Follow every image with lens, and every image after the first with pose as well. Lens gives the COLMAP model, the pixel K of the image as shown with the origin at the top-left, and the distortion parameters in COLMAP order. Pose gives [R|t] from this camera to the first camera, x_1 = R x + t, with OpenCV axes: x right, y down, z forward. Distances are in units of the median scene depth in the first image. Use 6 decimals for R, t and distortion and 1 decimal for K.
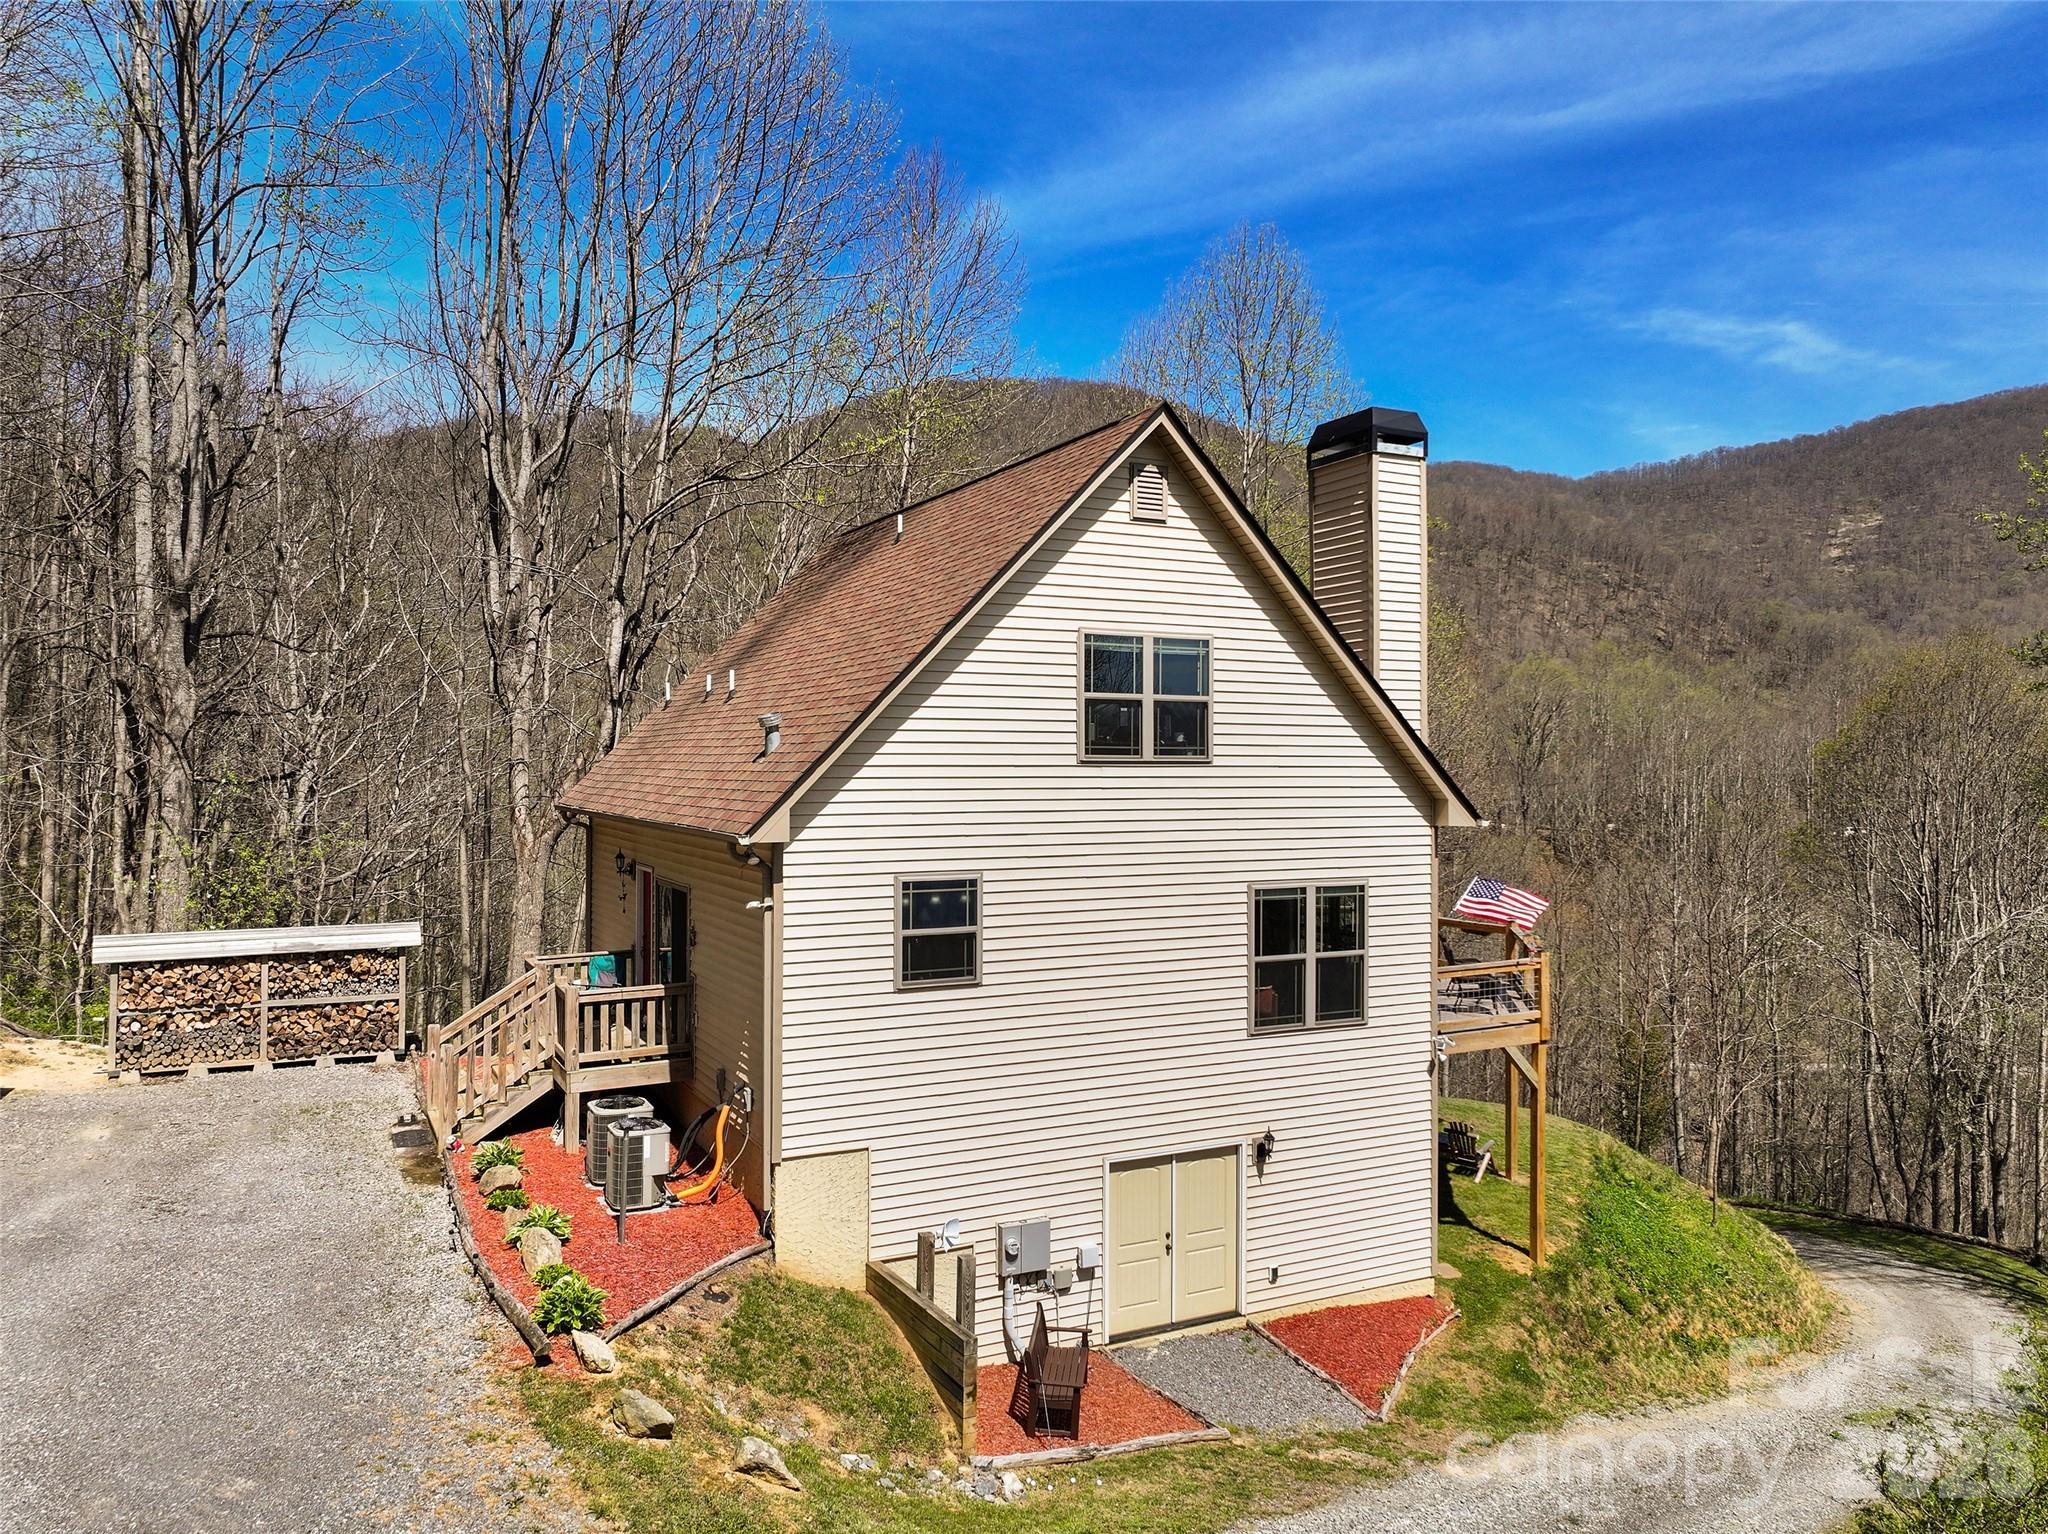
lens RADIAL K [[1440.2, 0, 1027.7], [0, 1440.2, 760.2], [0, 0, 1]] dist [0.004177, 0.008918]
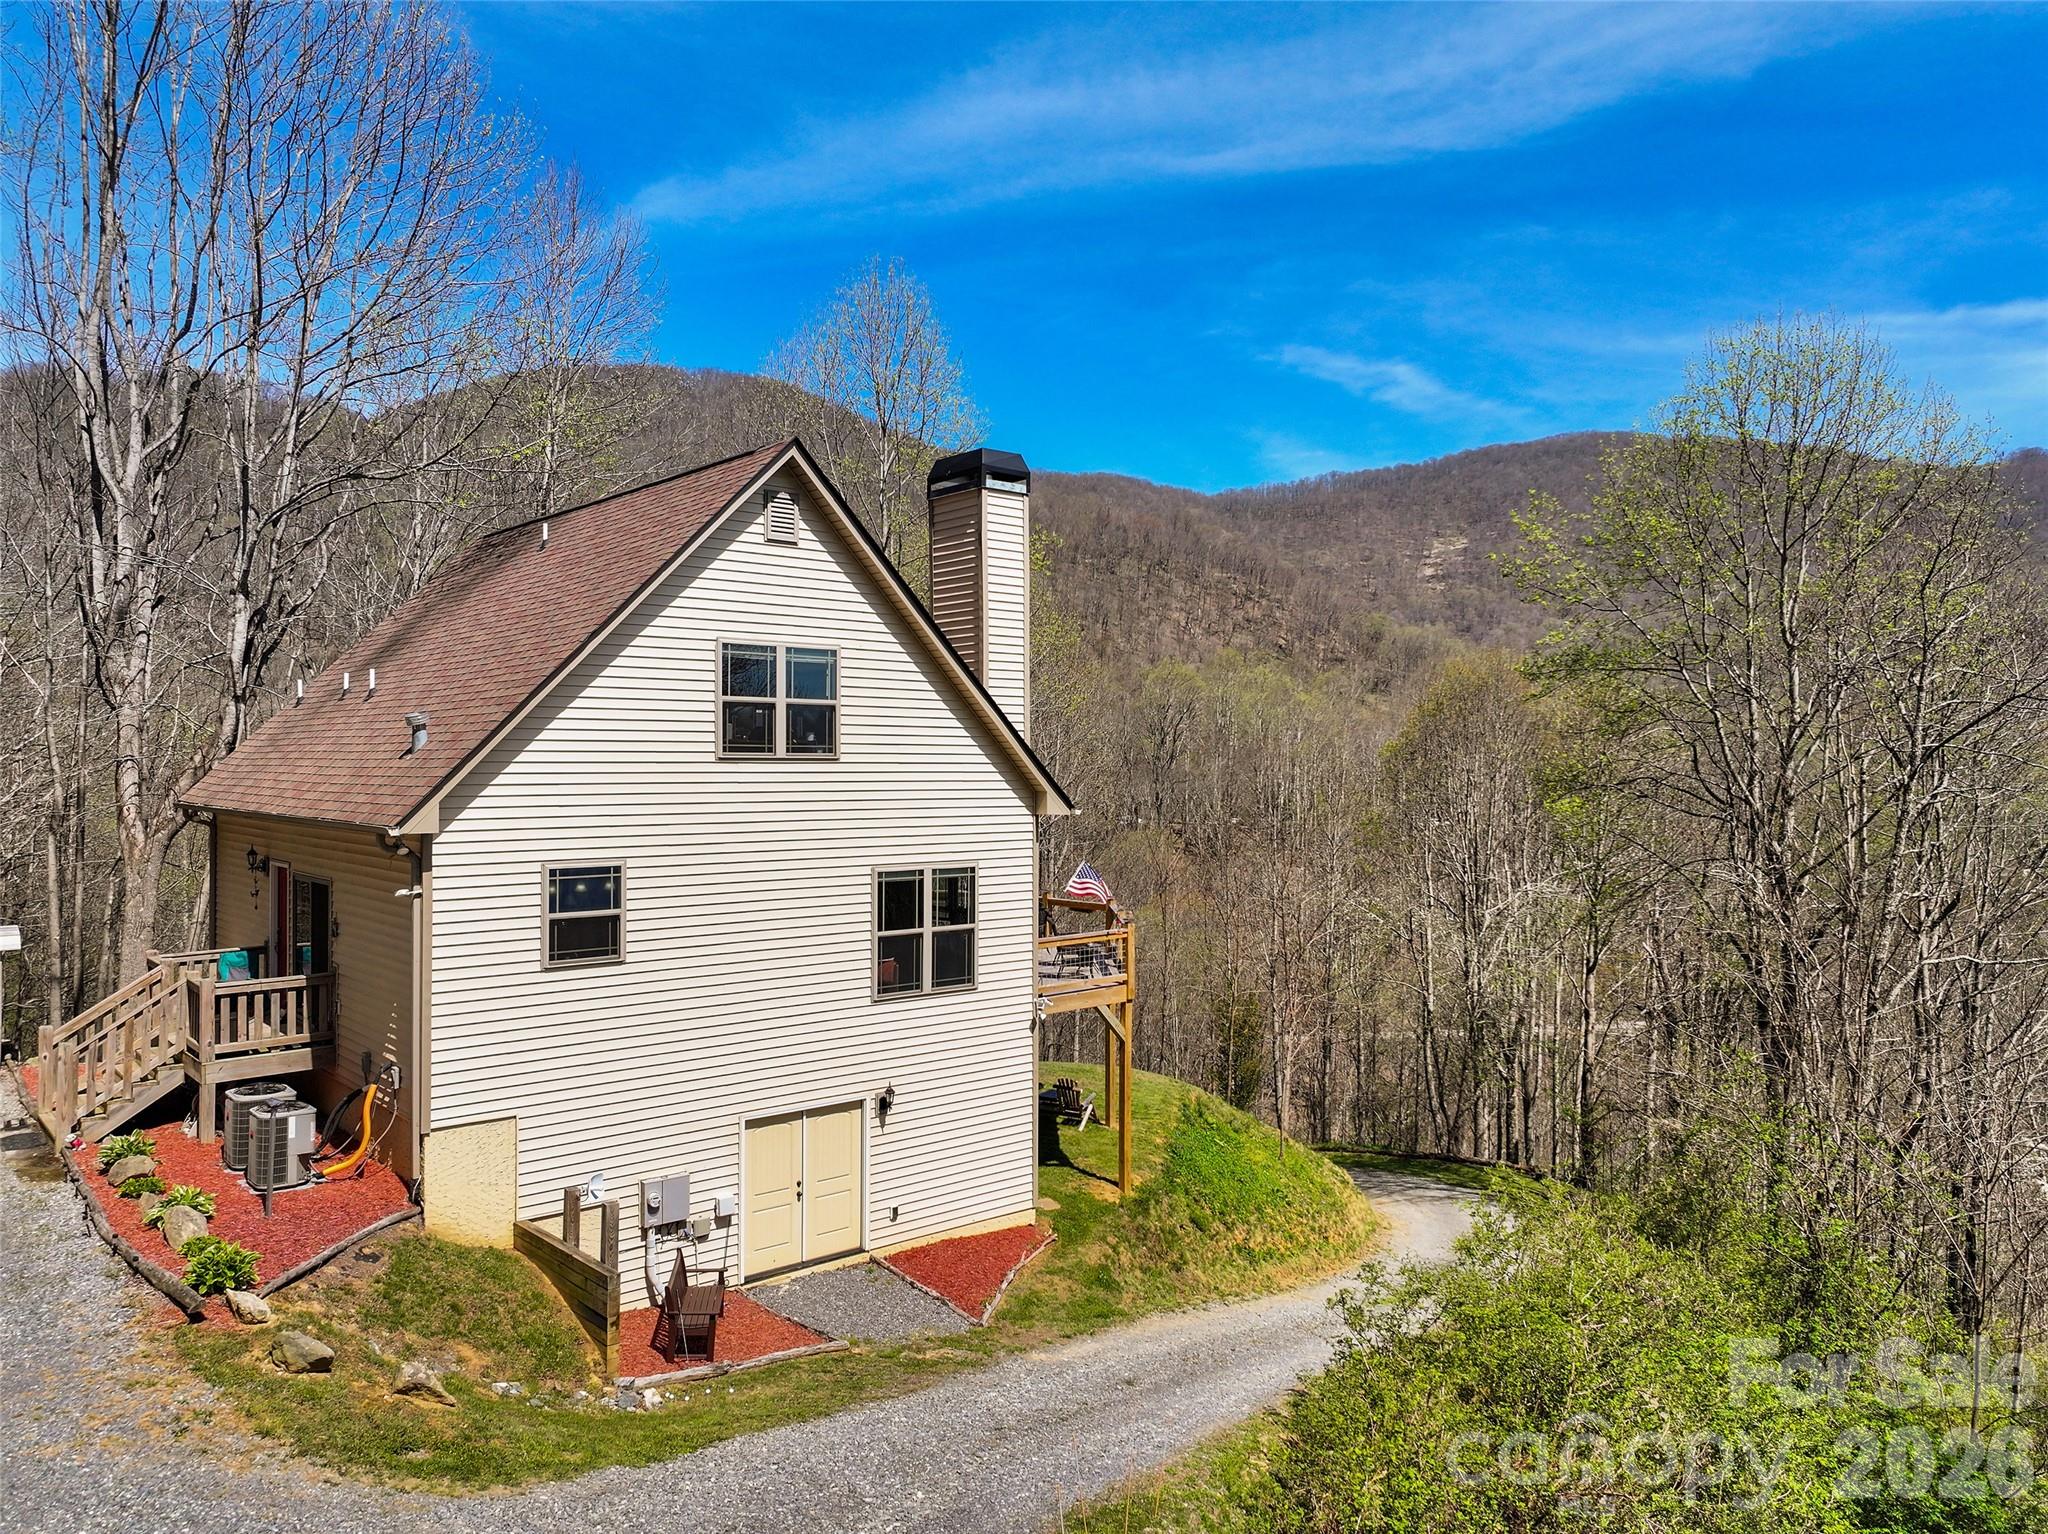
lens RADIAL K [[1440.2, 0, 1027.7], [0, 1440.2, 760.2], [0, 0, 1]] dist [0.004177, 0.008918]
pose [[0.971860, 0.000298, 0.235557, 0.006460], [-0.000525, 0.999999, 0.000900, 0.001112], [-0.235557, -0.000999, 0.971860, -0.122282]]
